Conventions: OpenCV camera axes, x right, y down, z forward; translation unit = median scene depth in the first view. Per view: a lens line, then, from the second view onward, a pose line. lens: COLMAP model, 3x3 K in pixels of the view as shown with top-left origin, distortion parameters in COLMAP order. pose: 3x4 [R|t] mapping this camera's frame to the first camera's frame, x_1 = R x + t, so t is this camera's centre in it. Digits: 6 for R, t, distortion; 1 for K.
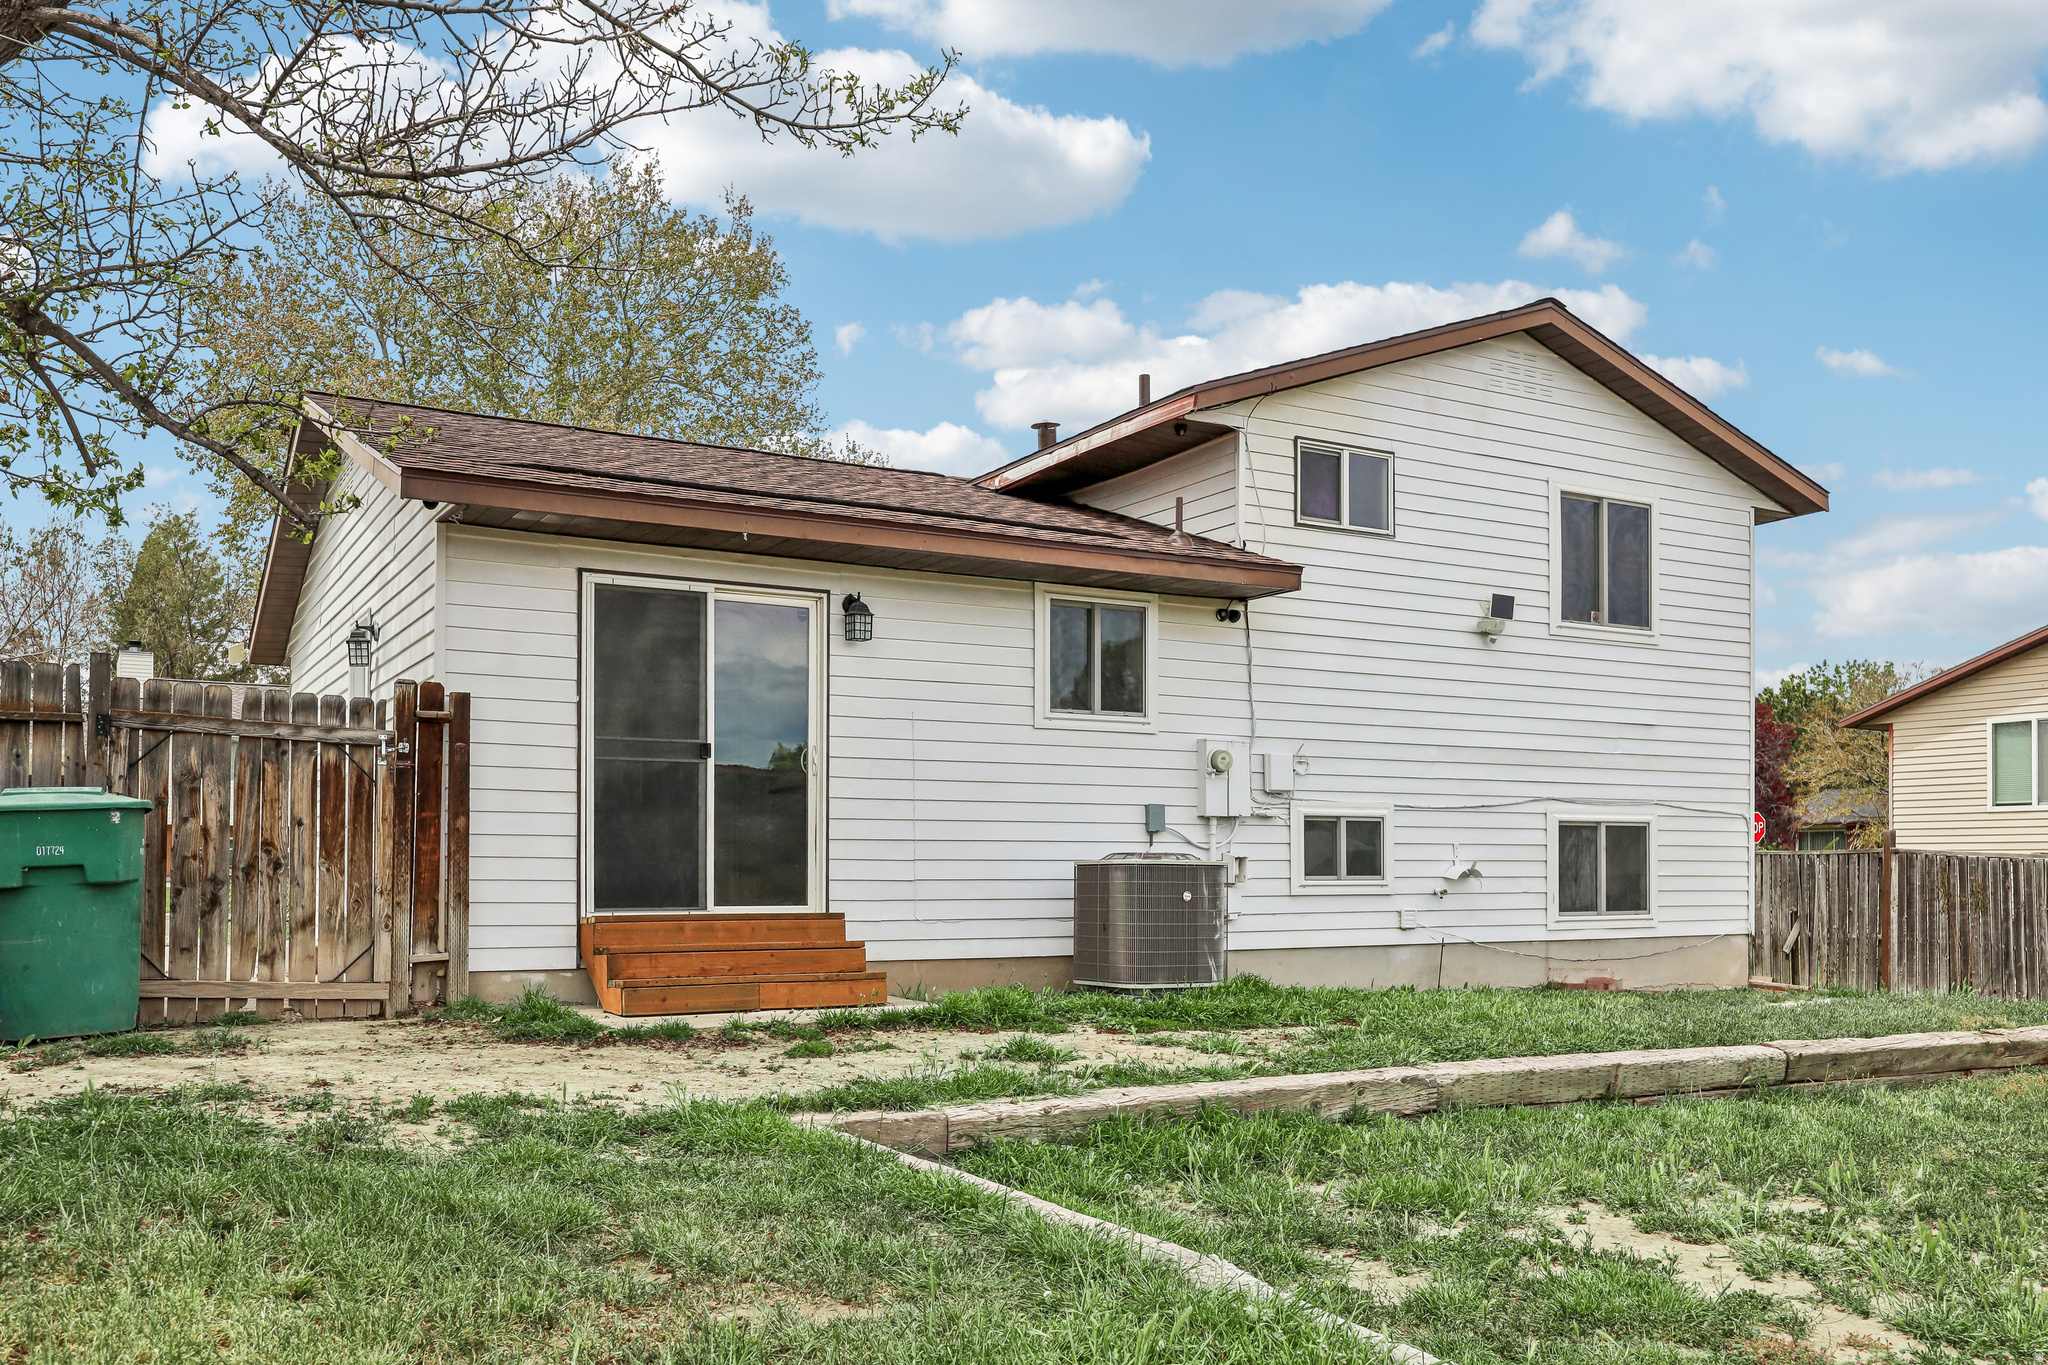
lens RADIAL K [[1659.1, 0, 1024.0], [0, 1659.1, 682.5], [0, 0, 1]] dist [-0.000959, 0.003130]
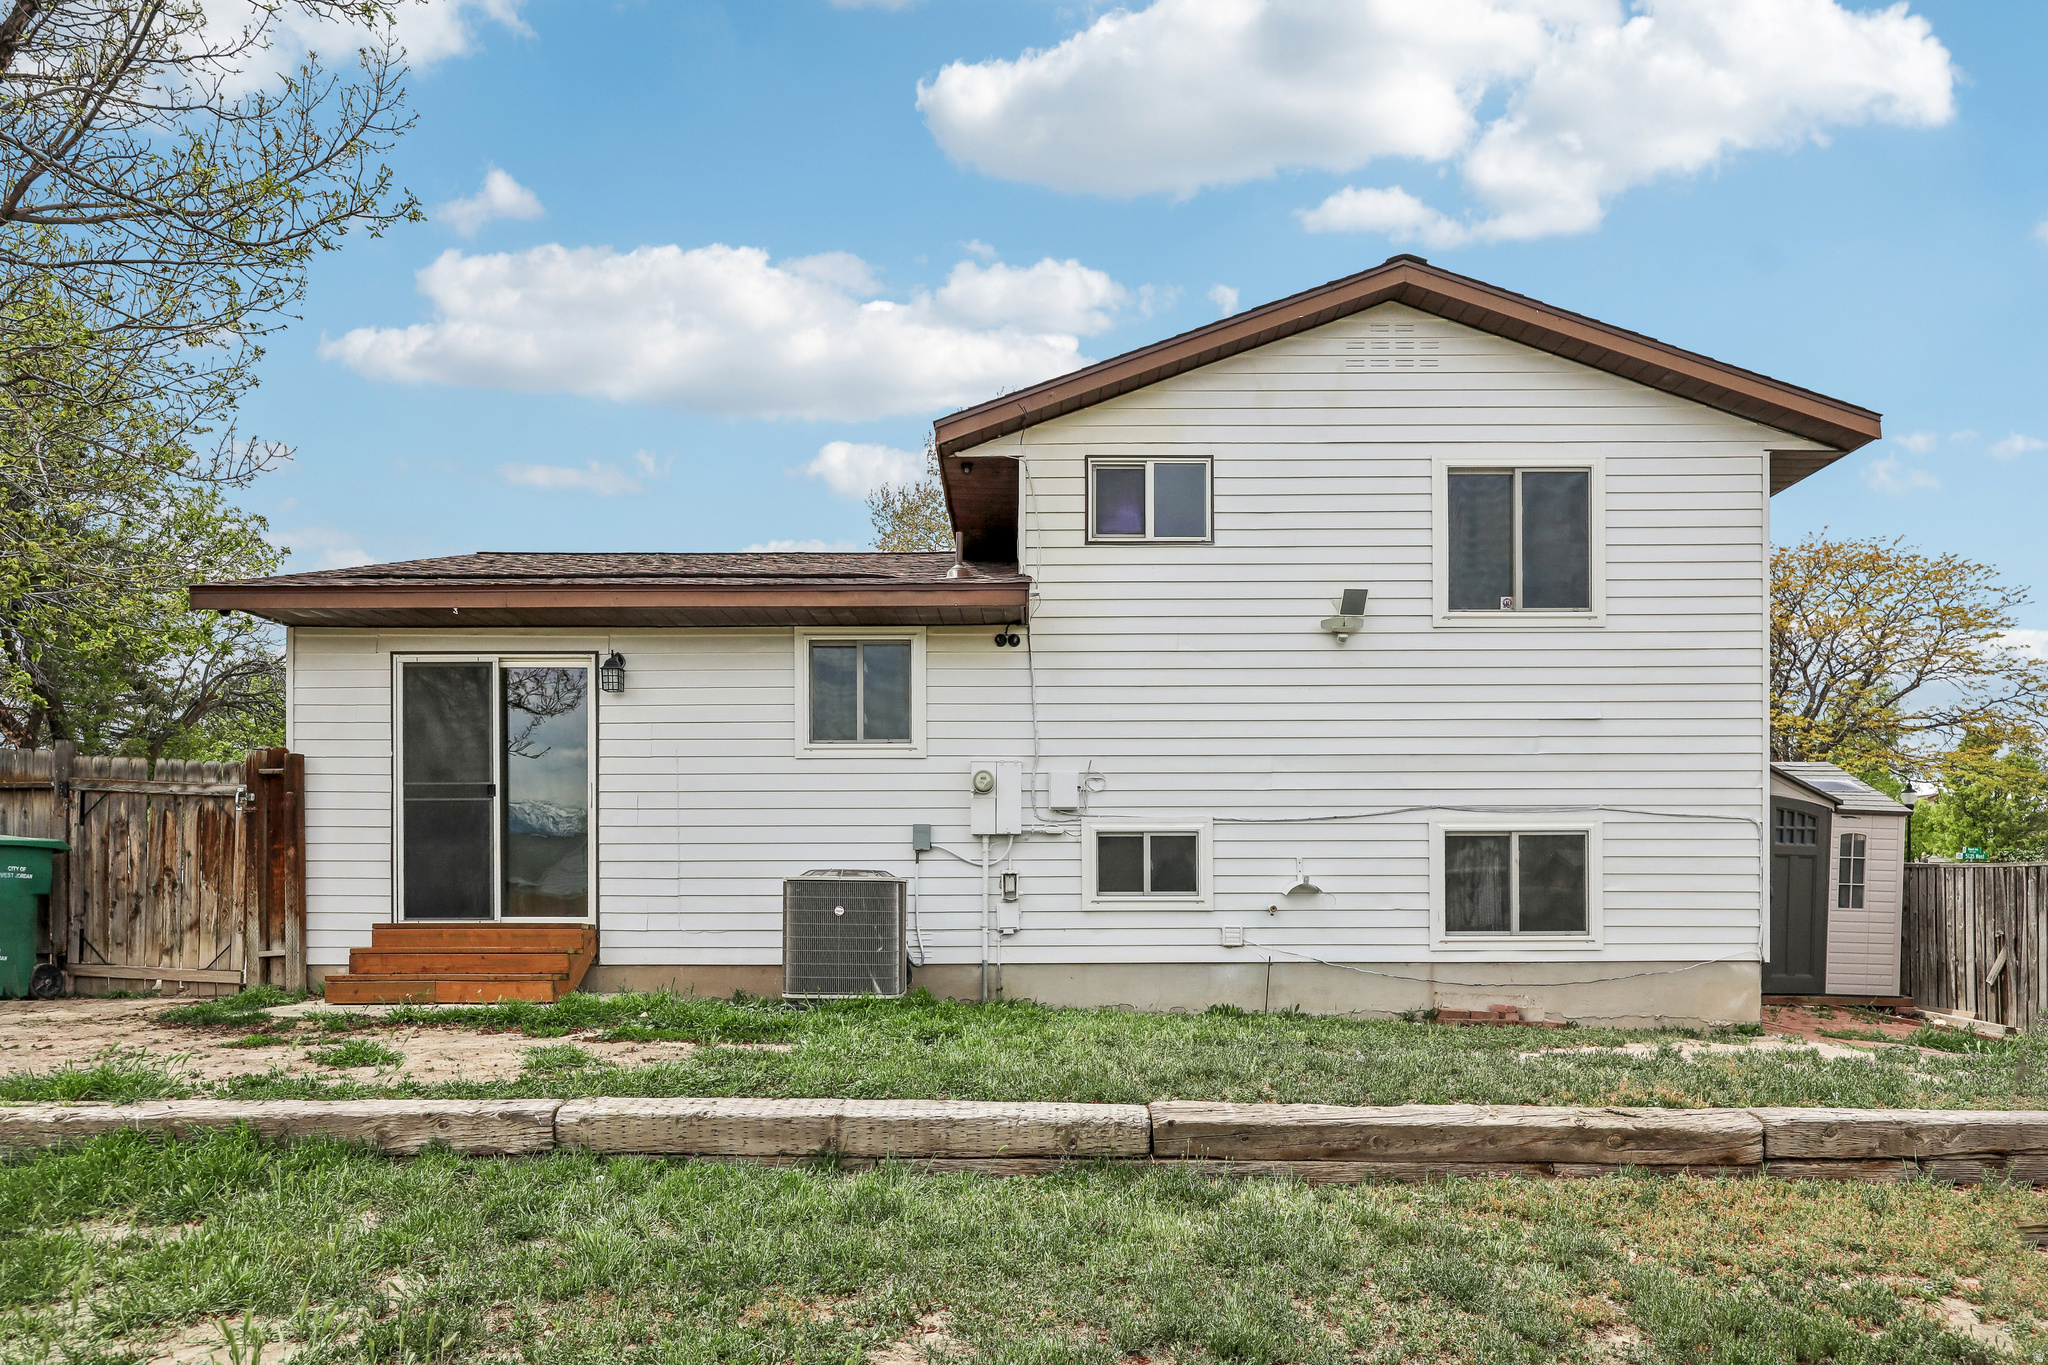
lens RADIAL K [[1192.7, 0, 1024.0], [0, 1192.7, 790.7], [0, 0, 1]] dist [0.001209, -0.000094]
pose [[0.872065, -0.043007, -0.487496, 0.496462], [0.057392, 0.998245, 0.014601, 0.043383], [0.486013, -0.040711, 0.873003, 0.358269]]
